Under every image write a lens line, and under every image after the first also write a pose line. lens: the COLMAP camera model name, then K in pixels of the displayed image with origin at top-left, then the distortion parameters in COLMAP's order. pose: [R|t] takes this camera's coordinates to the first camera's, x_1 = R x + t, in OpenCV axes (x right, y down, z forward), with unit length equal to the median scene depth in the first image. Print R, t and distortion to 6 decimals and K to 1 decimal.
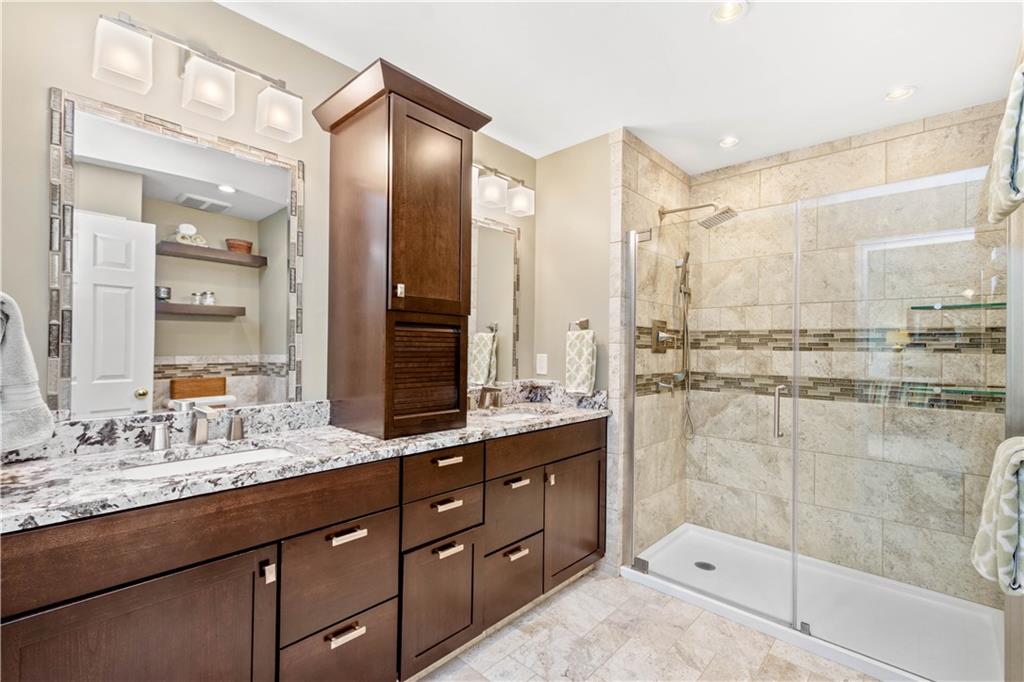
lens RADIAL K [[450.0, 0, 515.4], [0, 450.0, 343.9], [0, 0, 1]] dist [0.002295, -0.000370]
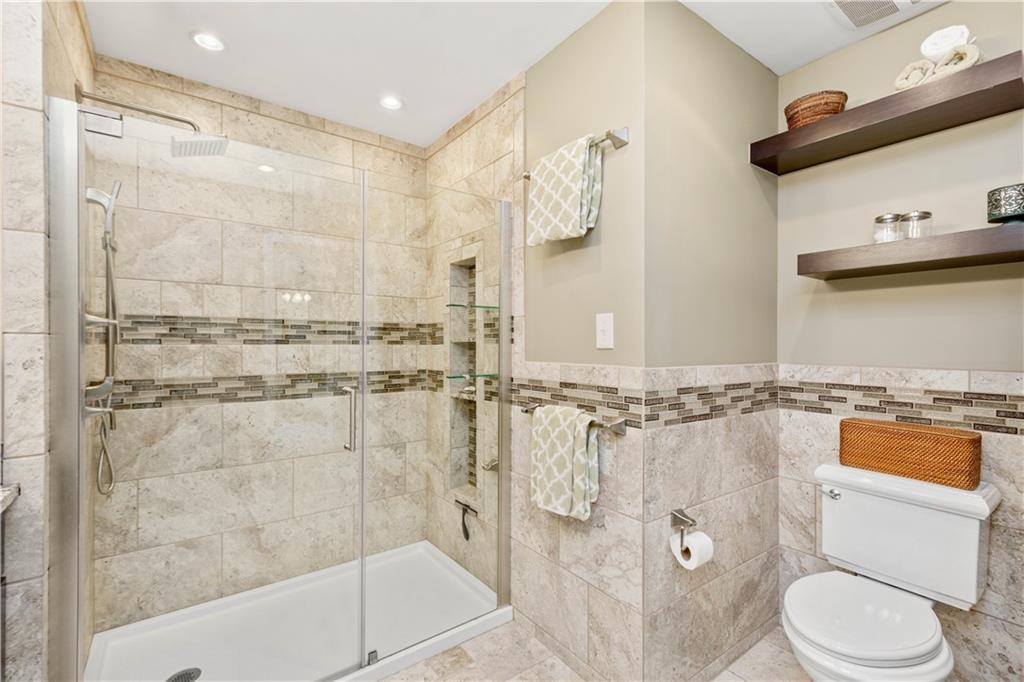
lens RADIAL K [[450.0, 0, 515.4], [0, 450.0, 343.9], [0, 0, 1]] dist [0.002295, -0.000370]
pose [[0.181640, -0.013726, 0.983269, -0.118203], [-0.006713, 0.999862, 0.015197, -0.001148], [-0.983342, -0.009361, 0.181523, 0.397360]]
